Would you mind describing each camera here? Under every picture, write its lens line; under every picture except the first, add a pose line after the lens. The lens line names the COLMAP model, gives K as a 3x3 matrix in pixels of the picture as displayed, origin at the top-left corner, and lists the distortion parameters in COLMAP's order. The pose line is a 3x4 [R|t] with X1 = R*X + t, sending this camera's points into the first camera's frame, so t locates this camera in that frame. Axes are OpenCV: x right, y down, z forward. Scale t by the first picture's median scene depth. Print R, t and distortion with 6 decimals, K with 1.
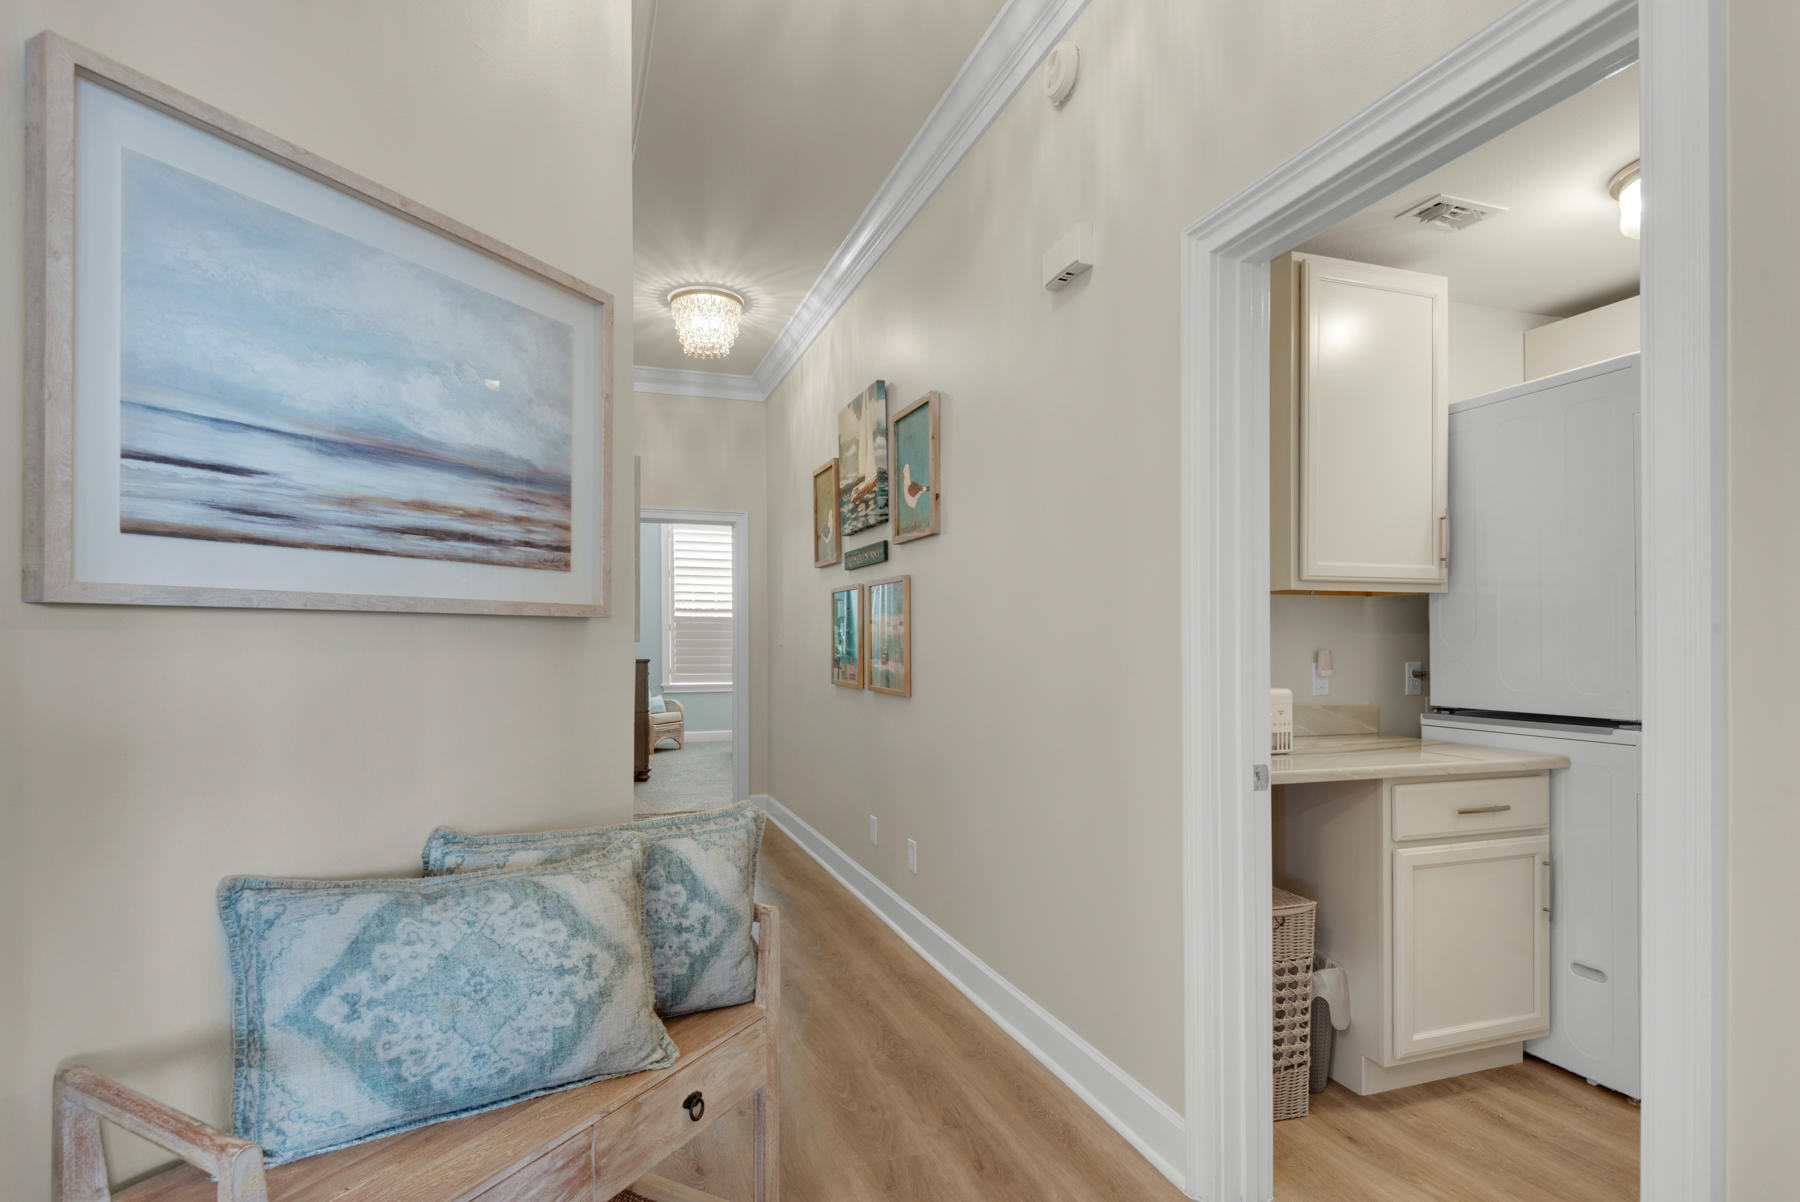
lens RADIAL K [[900.3, 0, 890.9], [0, 900.3, 644.1], [0, 0, 1]] dist [0.016459, -0.000836]
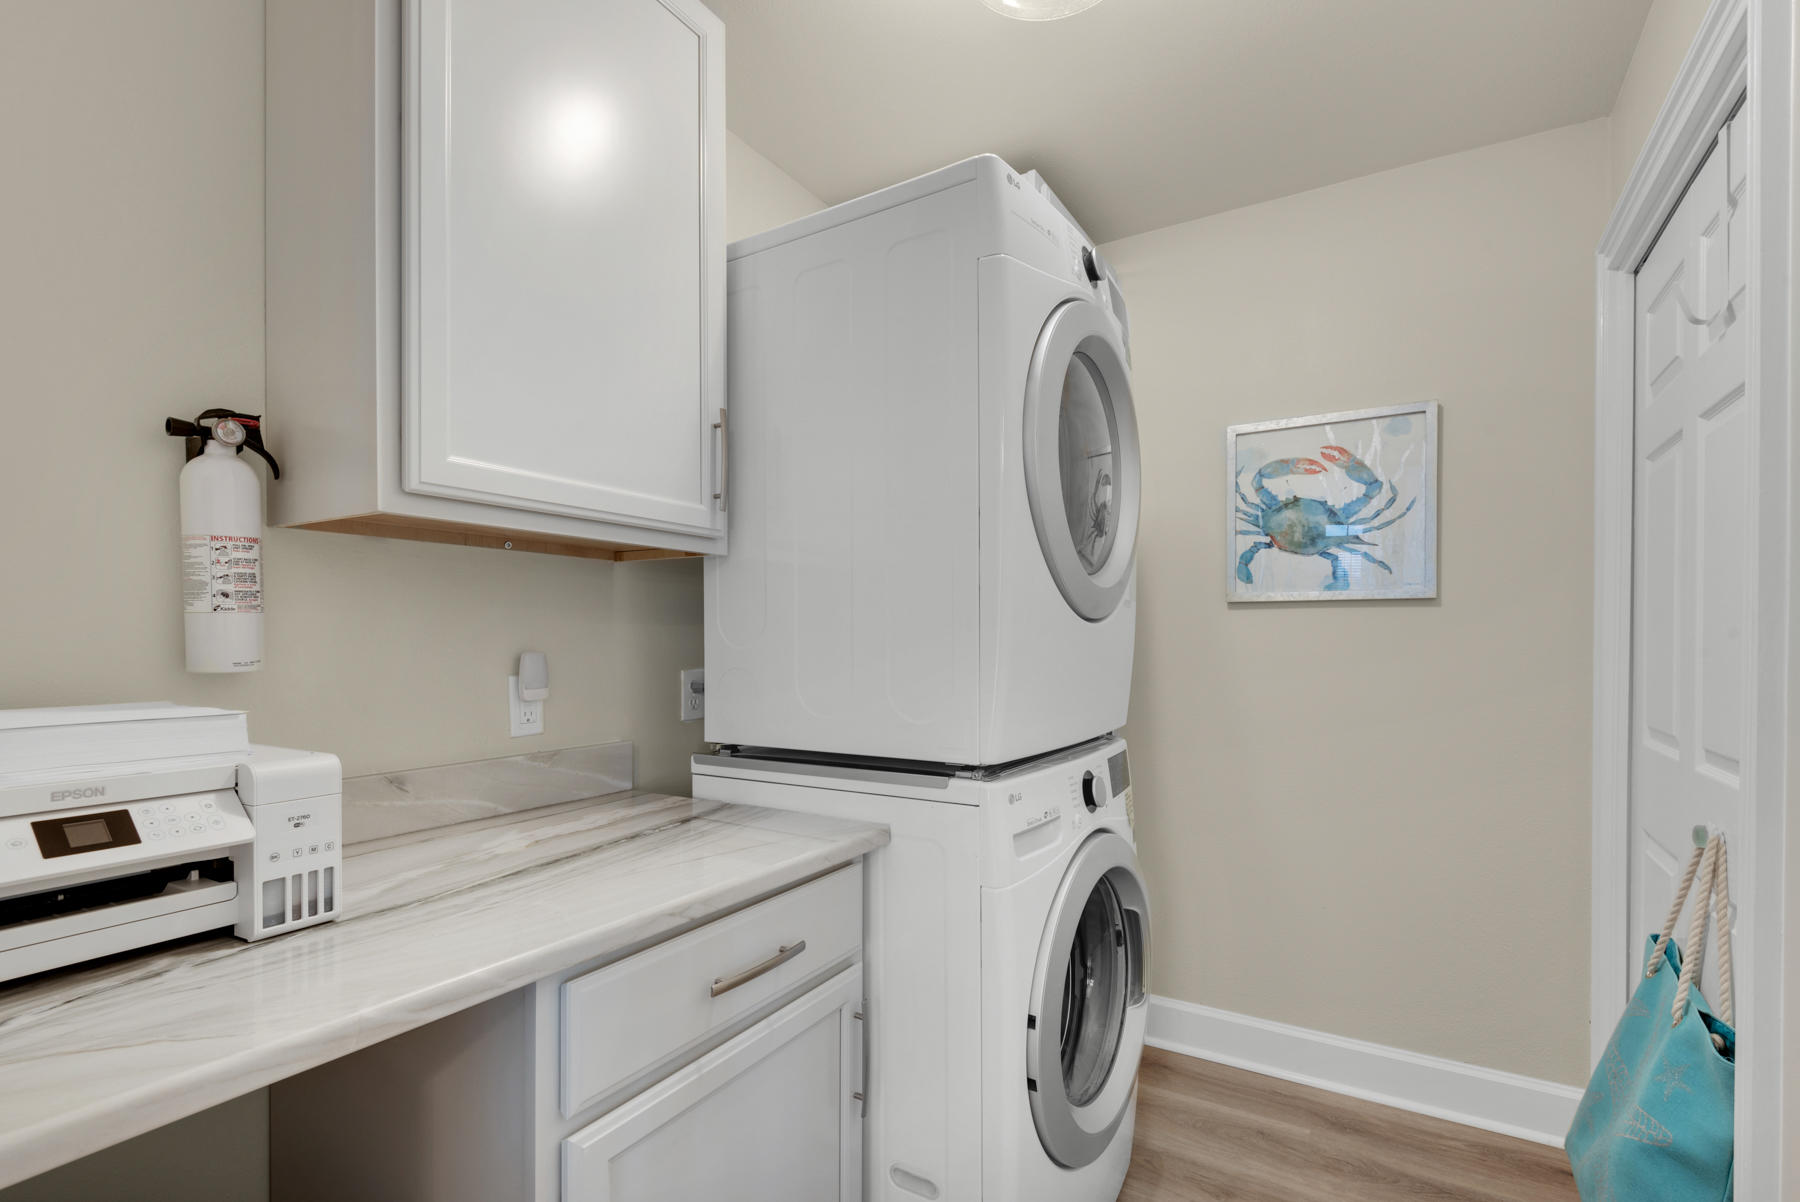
lens RADIAL K [[819.1, 0, 902.8], [0, 819.1, 606.3], [0, 0, 1]] dist [0.037781, -0.024449]
pose [[0.775248, 0.026001, 0.631122, 0.373179], [0.003989, 0.998931, -0.046053, 0.003024], [-0.631645, 0.038220, 0.774315, 0.520843]]
